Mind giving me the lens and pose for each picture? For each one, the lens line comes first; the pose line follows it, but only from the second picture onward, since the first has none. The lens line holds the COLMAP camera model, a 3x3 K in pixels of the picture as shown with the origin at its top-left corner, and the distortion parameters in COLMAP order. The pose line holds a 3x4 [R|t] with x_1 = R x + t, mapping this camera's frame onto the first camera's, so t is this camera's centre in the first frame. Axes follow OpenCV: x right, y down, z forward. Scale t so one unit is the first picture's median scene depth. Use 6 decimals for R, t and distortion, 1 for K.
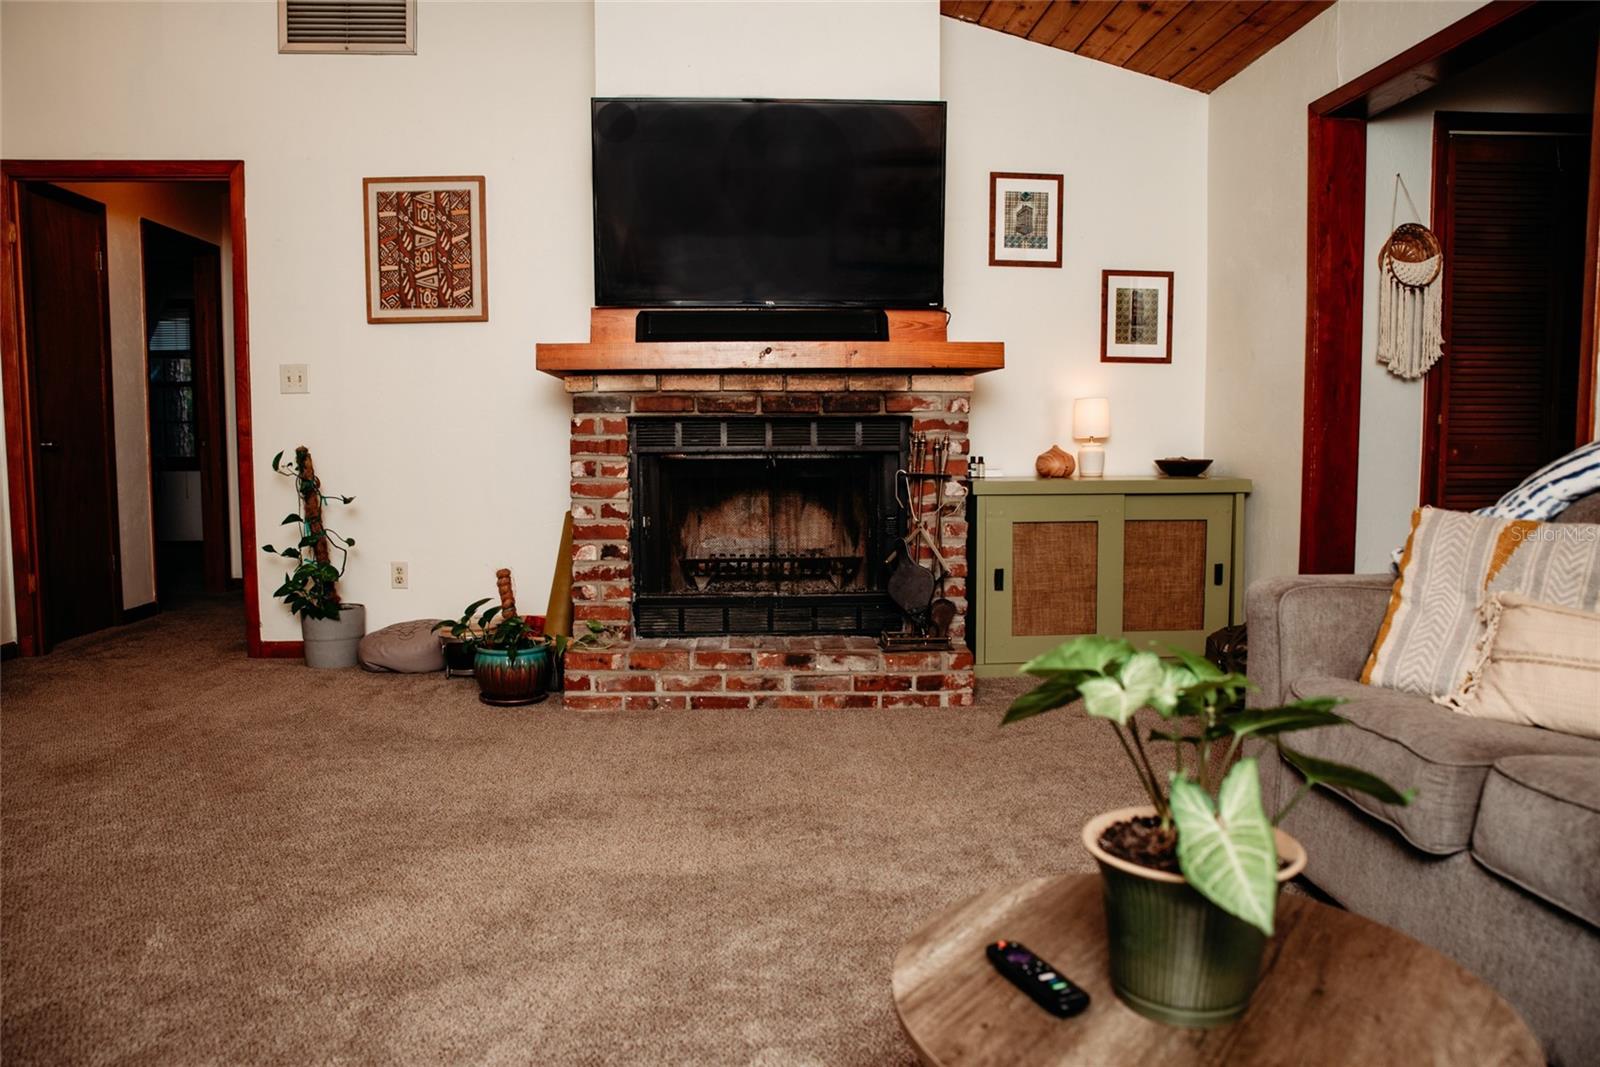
lens RADIAL K [[1137.4, 0, 799.8], [0, 1137.4, 537.0], [0, 0, 1]] dist [-0.131217, 0.097352]
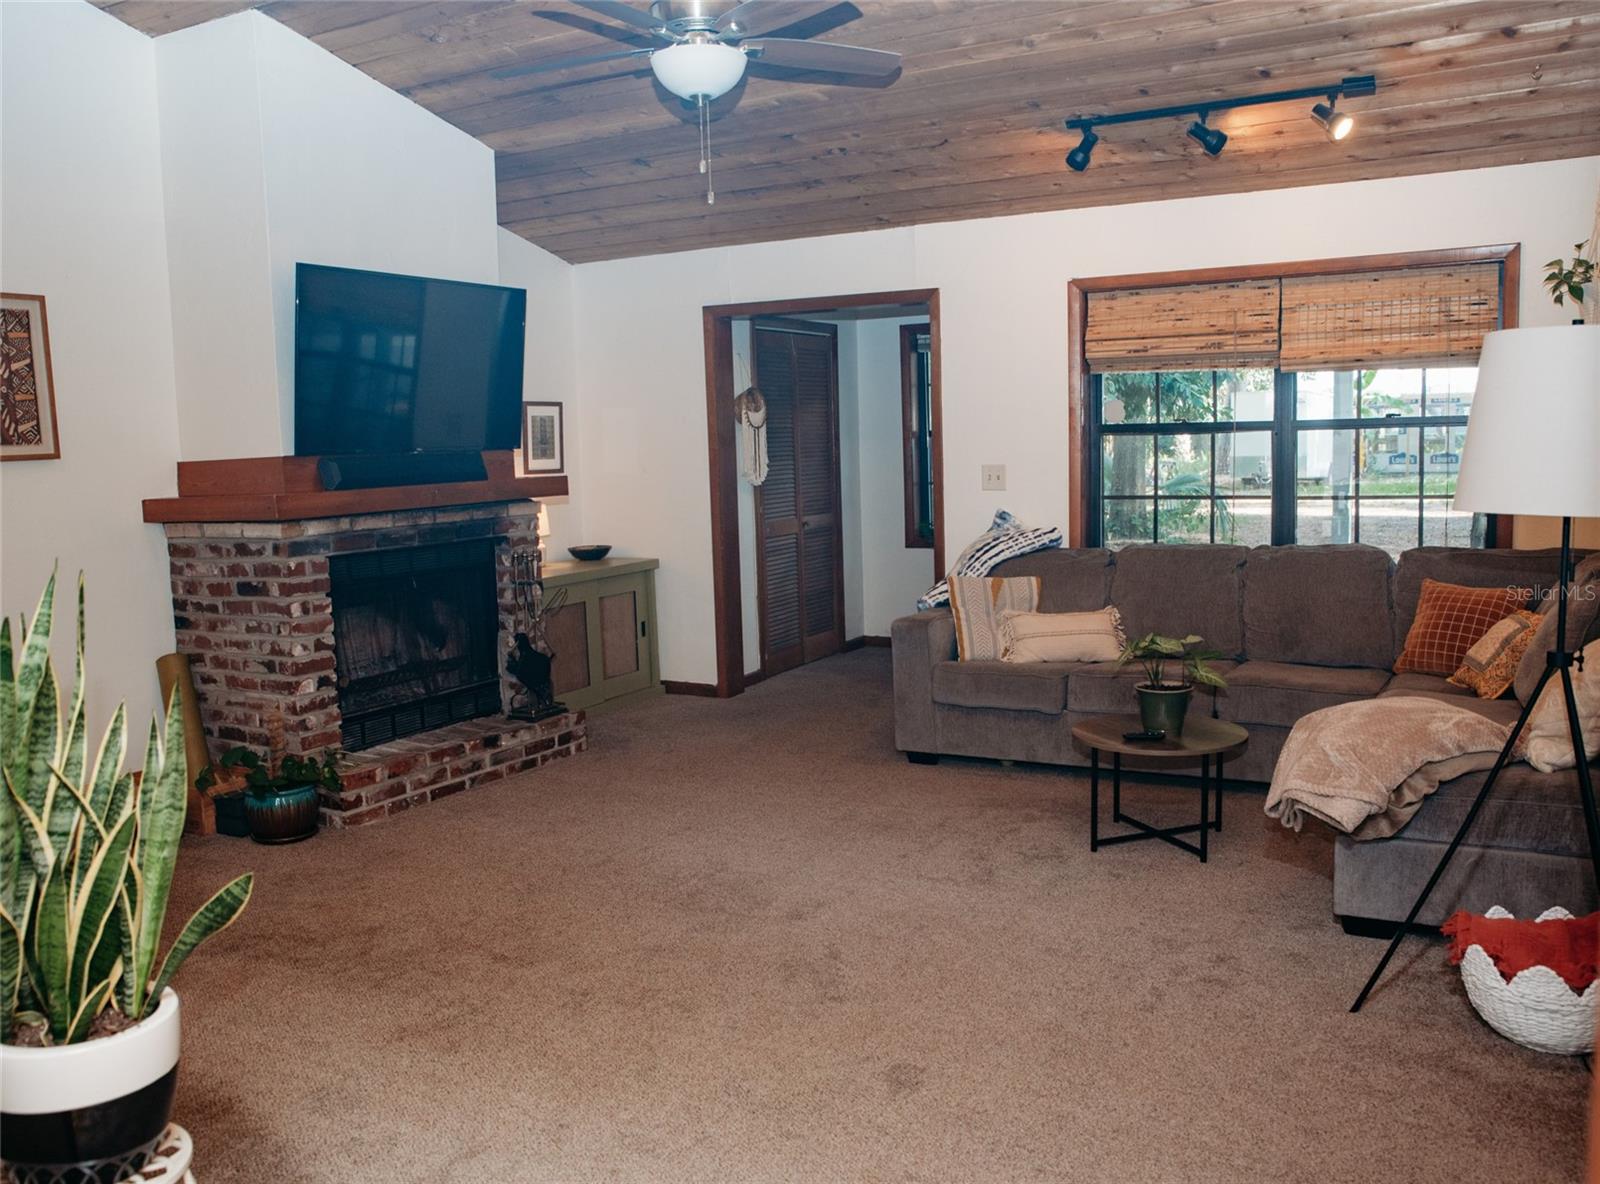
lens RADIAL K [[1381.5, 0, 801.9], [0, 1381.5, 592.2], [0, 0, 1]] dist [-0.002300, -0.000894]
pose [[0.537405, -0.111044, 0.835981, -1.025417], [0.101286, 0.992616, 0.066739, -0.115114], [-0.837220, 0.048807, 0.544684, -0.106793]]
